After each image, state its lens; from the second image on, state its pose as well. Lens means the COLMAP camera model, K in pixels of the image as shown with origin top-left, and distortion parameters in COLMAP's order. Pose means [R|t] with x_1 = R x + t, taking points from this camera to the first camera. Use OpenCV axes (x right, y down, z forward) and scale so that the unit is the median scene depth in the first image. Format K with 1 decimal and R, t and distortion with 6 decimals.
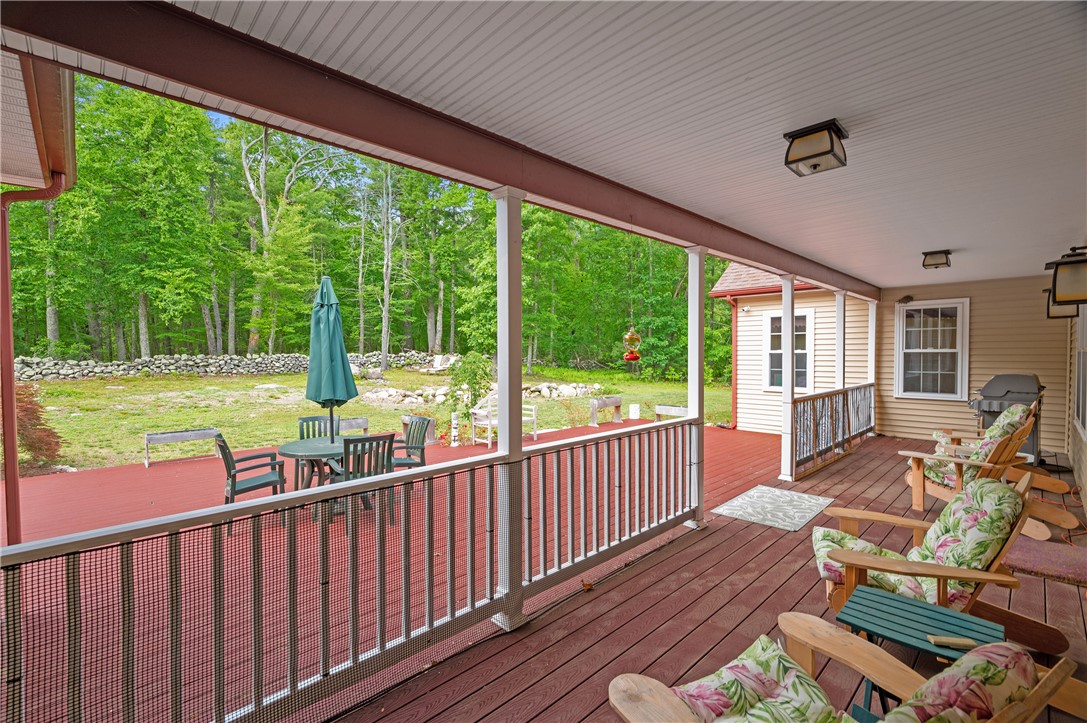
lens RADIAL K [[492.5, 0, 541.4], [0, 492.5, 358.6], [0, 0, 1]] dist [-0.003179, 0.002099]
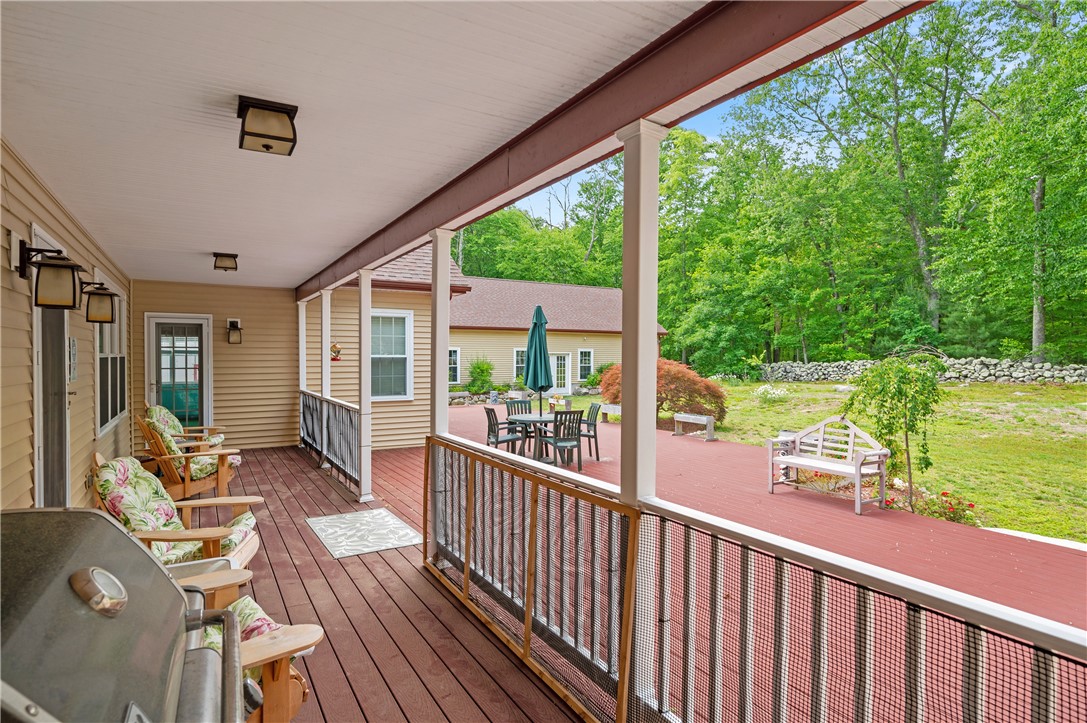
lens RADIAL K [[578.3, 0, 542.2], [0, 578.3, 354.6], [0, 0, 1]] dist [0.002748, 0.000903]
pose [[-0.229319, 0.009929, -0.973301, 1.314372], [-0.018980, 0.999712, 0.014671, -0.040810], [0.973166, 0.021837, -0.229064, 1.431964]]
